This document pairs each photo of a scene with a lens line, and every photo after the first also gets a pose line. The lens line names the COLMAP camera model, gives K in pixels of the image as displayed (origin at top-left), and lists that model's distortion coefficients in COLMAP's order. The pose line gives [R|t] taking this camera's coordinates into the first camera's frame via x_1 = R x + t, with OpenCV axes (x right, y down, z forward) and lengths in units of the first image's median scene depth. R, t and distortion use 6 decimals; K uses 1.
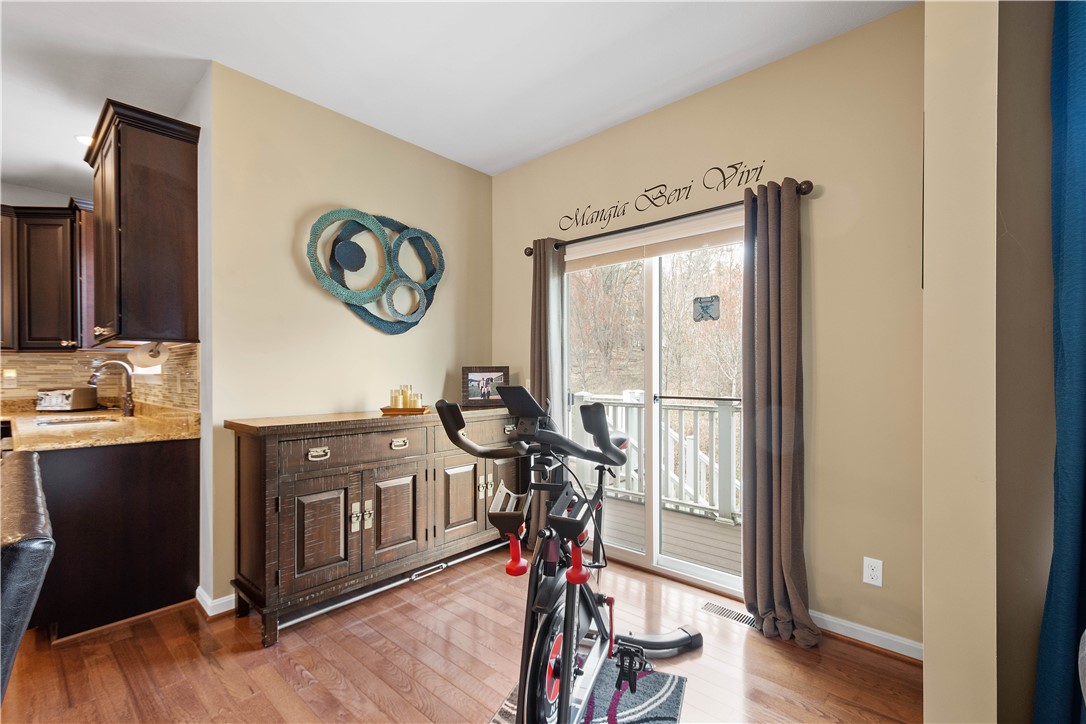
lens RADIAL K [[473.3, 0, 545.7], [0, 473.3, 373.1], [0, 0, 1]] dist [0.000021, -0.000090]
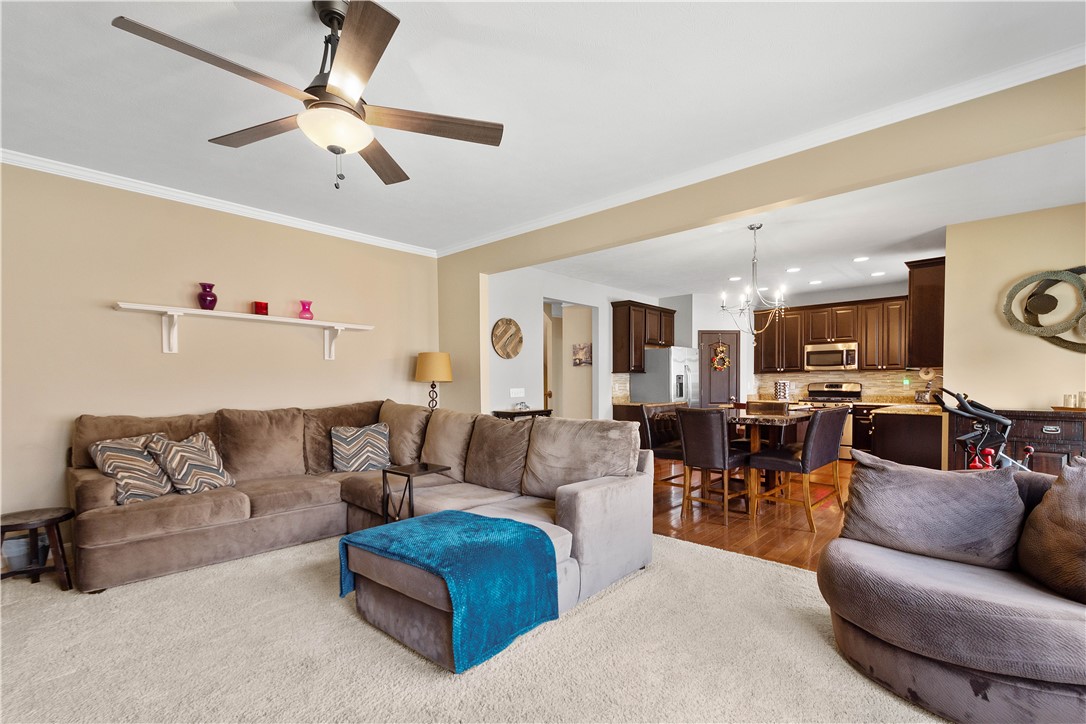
lens RADIAL K [[483.2, 0, 548.0], [0, 483.2, 389.9], [0, 0, 1]] dist [0.000613, -0.000023]
pose [[-0.035456, 0.018910, -0.999192, 1.157413], [0.000057, 0.999821, 0.018919, -0.007314], [0.999371, 0.000614, -0.035451, -0.496029]]
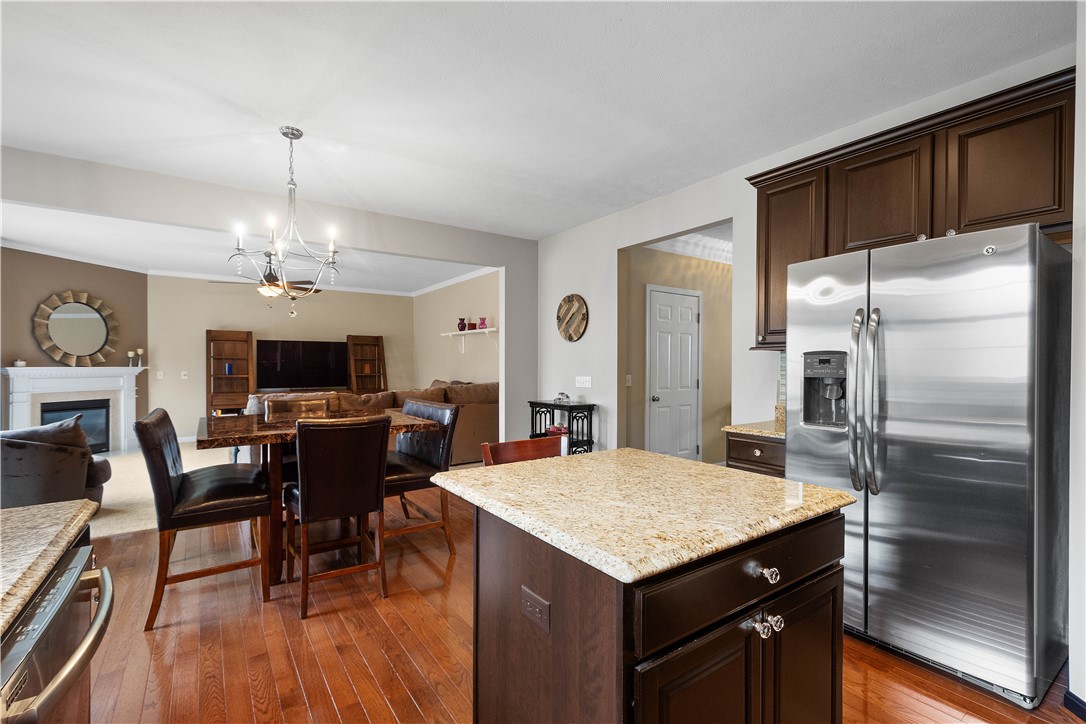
lens RADIAL K [[483.2, 0, 542.7], [0, 483.2, 370.2], [0, 0, 1]] dist [0.001832, 0.000133]
pose [[-0.969906, 0.000435, 0.243481, -1.325570], [0.003370, 0.999927, 0.011638, -0.018623], [-0.243458, 0.012108, -0.969836, 1.057748]]
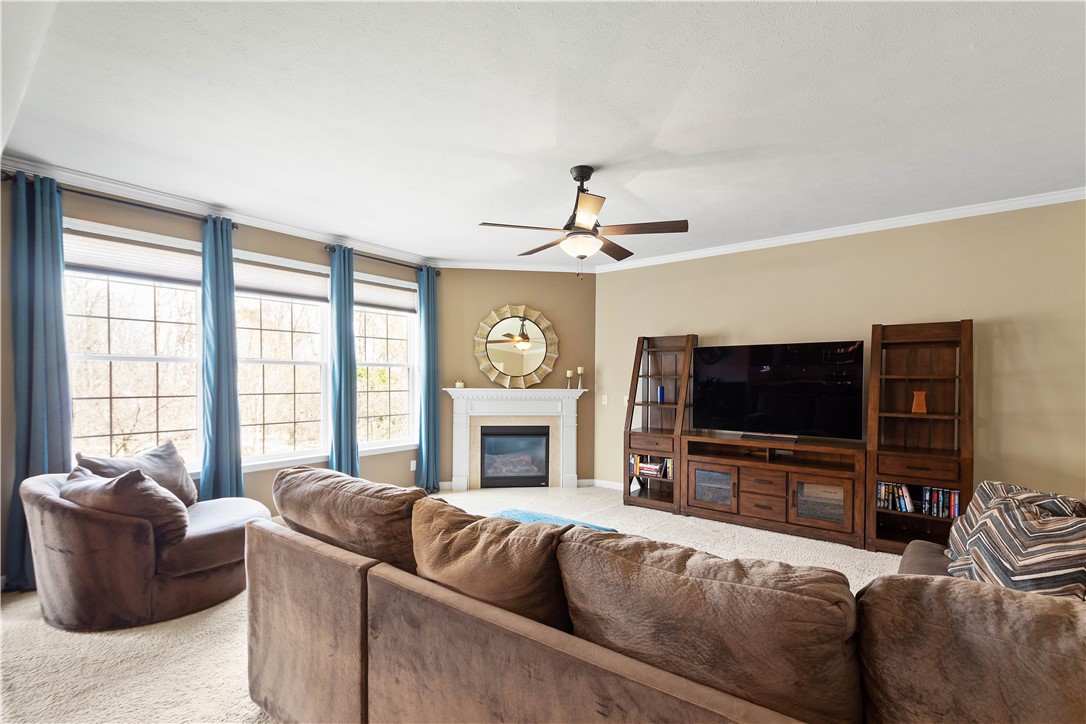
lens RADIAL K [[483.2, 0, 548.0], [0, 483.2, 389.9], [0, 0, 1]] dist [0.000613, -0.000023]
pose [[-0.056598, -0.022044, 0.998154, -0.686720], [-0.004392, 0.999752, 0.021830, -0.055804], [-0.998387, -0.003149, -0.056681, -0.683001]]
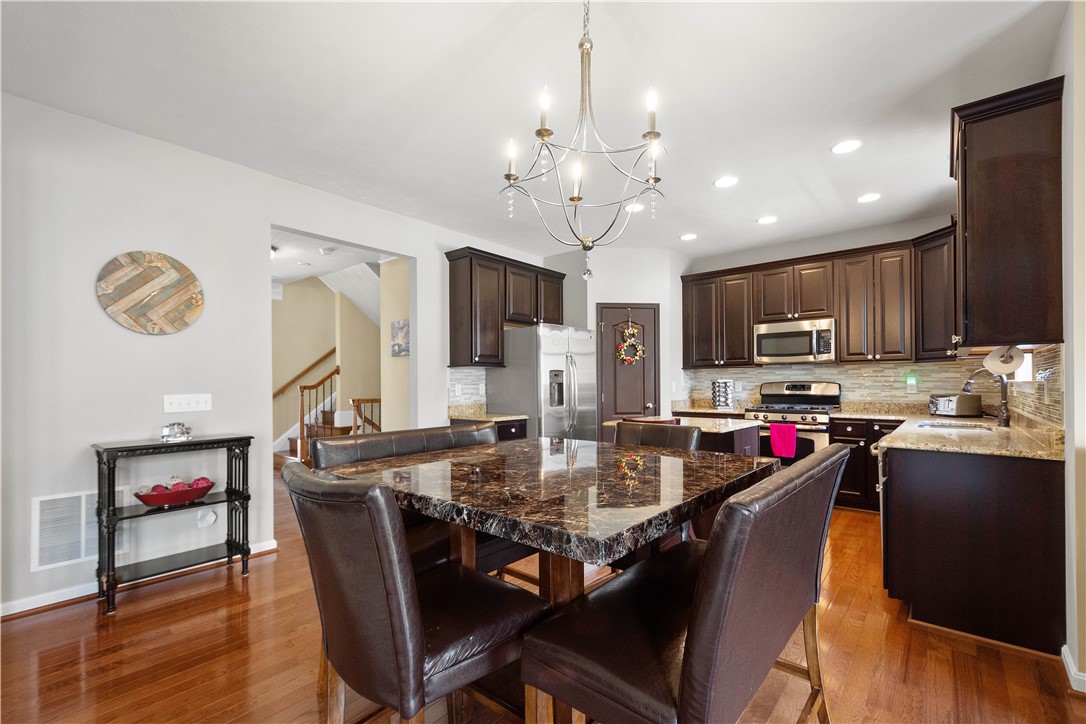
lens RADIAL K [[470.4, 0, 546.6], [0, 470.4, 381.5], [0, 0, 1]] dist [0.001316, 0.000171]
pose [[0.010438, 0.000347, -0.999945, 0.054336], [0.002331, 0.999997, 0.000372, -0.000494], [0.999943, -0.002335, 0.010437, 0.097294]]
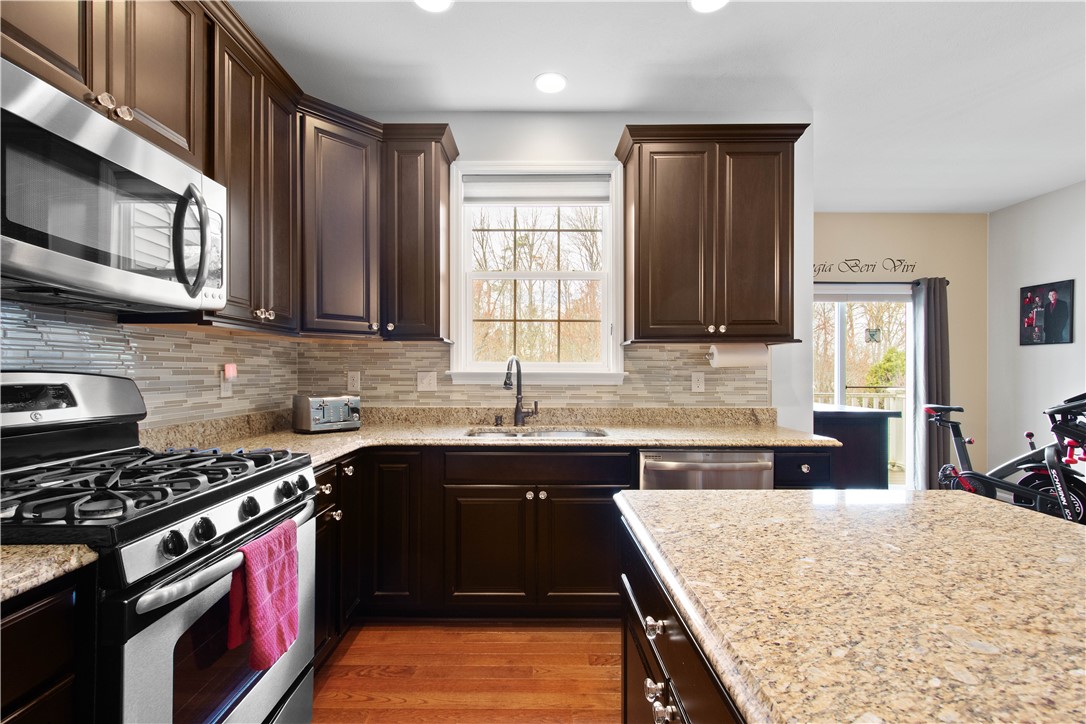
lens RADIAL K [[490.7, 0, 545.3], [0, 490.7, 367.4], [0, 0, 1]] dist [0.002119, 0.000292]
pose [[0.747072, 0.007691, 0.664699, -1.672096], [-0.002112, 0.999955, -0.009196, 0.001103], [-0.664740, 0.005467, 0.747055, 0.425566]]
